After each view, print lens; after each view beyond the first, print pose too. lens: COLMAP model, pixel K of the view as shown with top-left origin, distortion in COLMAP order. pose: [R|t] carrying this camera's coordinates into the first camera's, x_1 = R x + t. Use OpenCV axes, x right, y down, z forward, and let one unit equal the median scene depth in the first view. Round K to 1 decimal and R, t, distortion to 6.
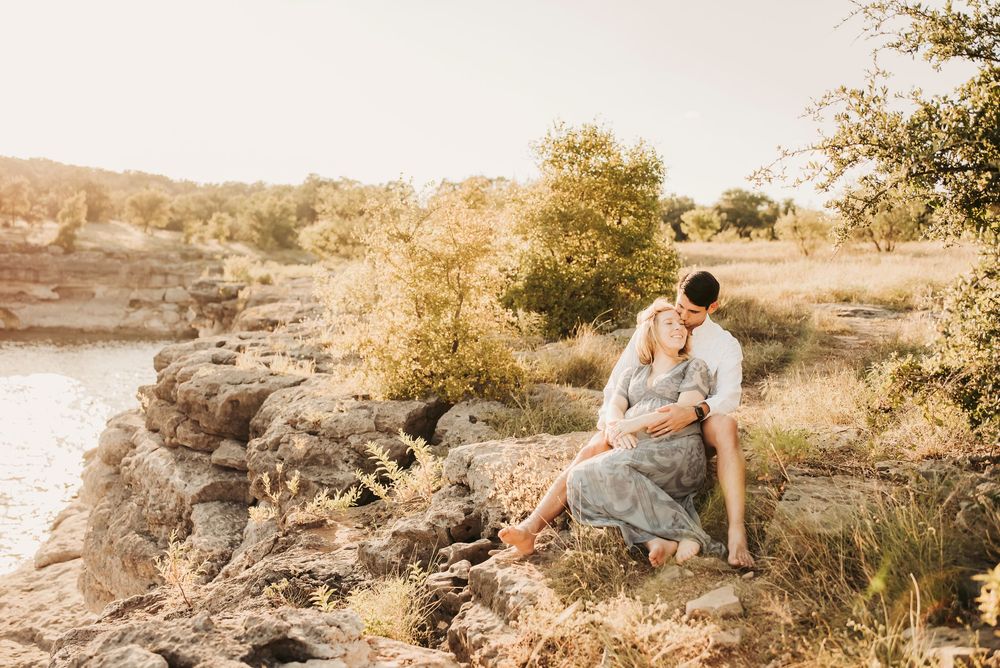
lens RADIAL K [[1001.9, 0, 500.0], [0, 1001.9, 334.0], [0, 0, 1]] dist [0.011413, -0.169934]
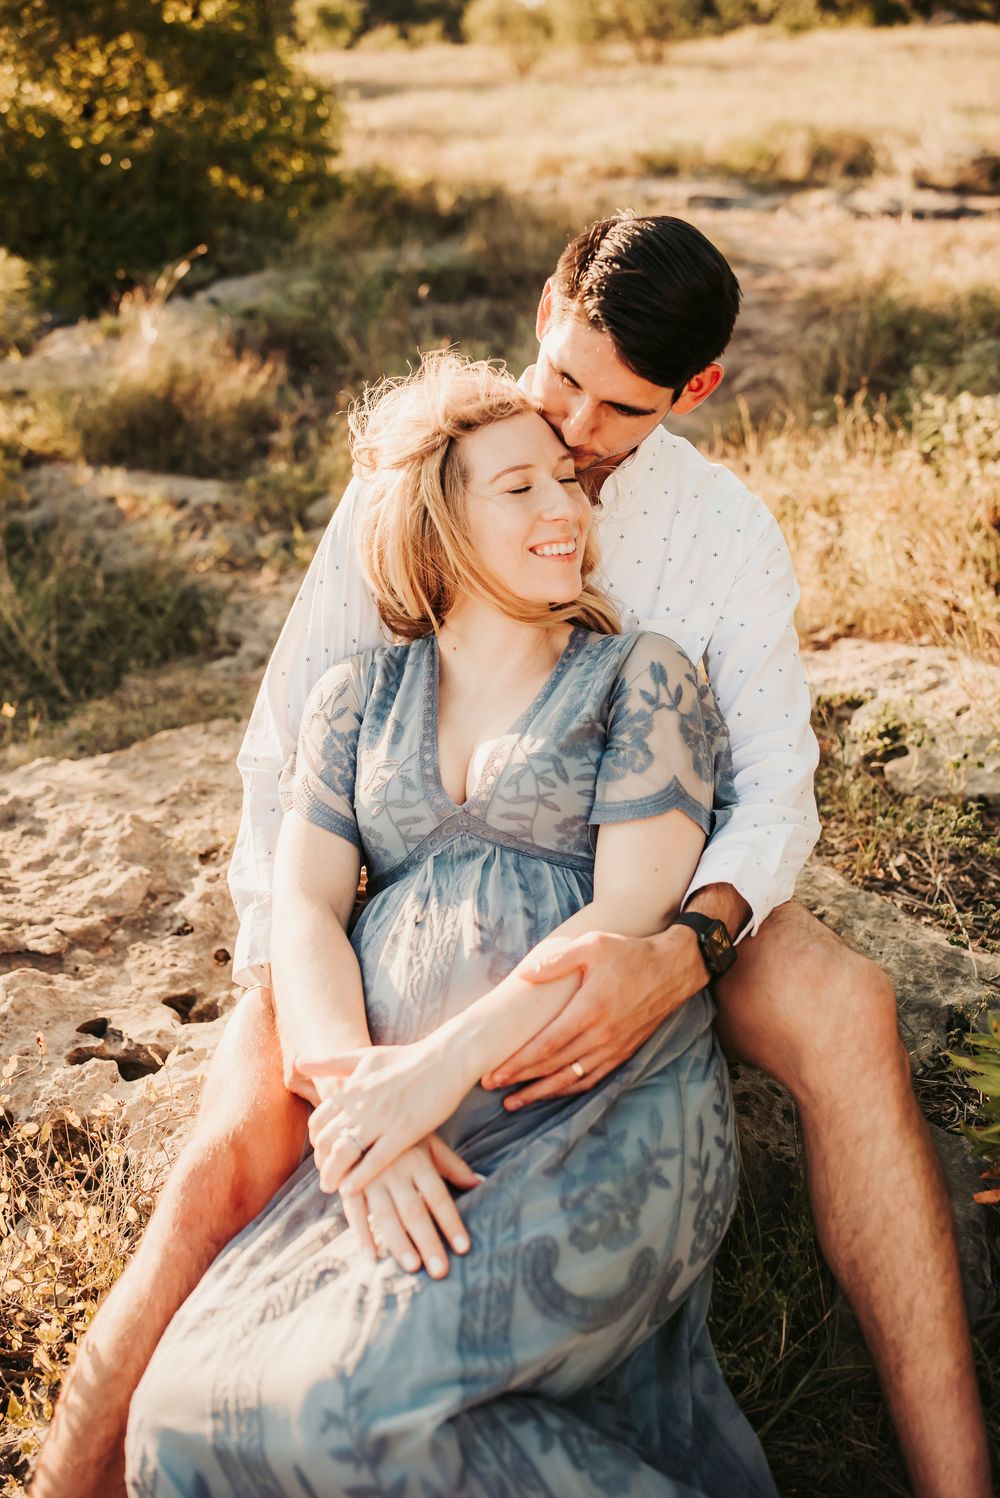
lens RADIAL K [[1500.9, 0, 500.0], [0, 1500.9, 749.0], [0, 0, 1]] dist [0.011413, -0.169934]
pose [[0.953965, -0.145010, 0.262531, 0.071483], [0.047703, 0.937563, 0.344529, -0.066914], [-0.296099, -0.316145, 0.901320, 0.680305]]
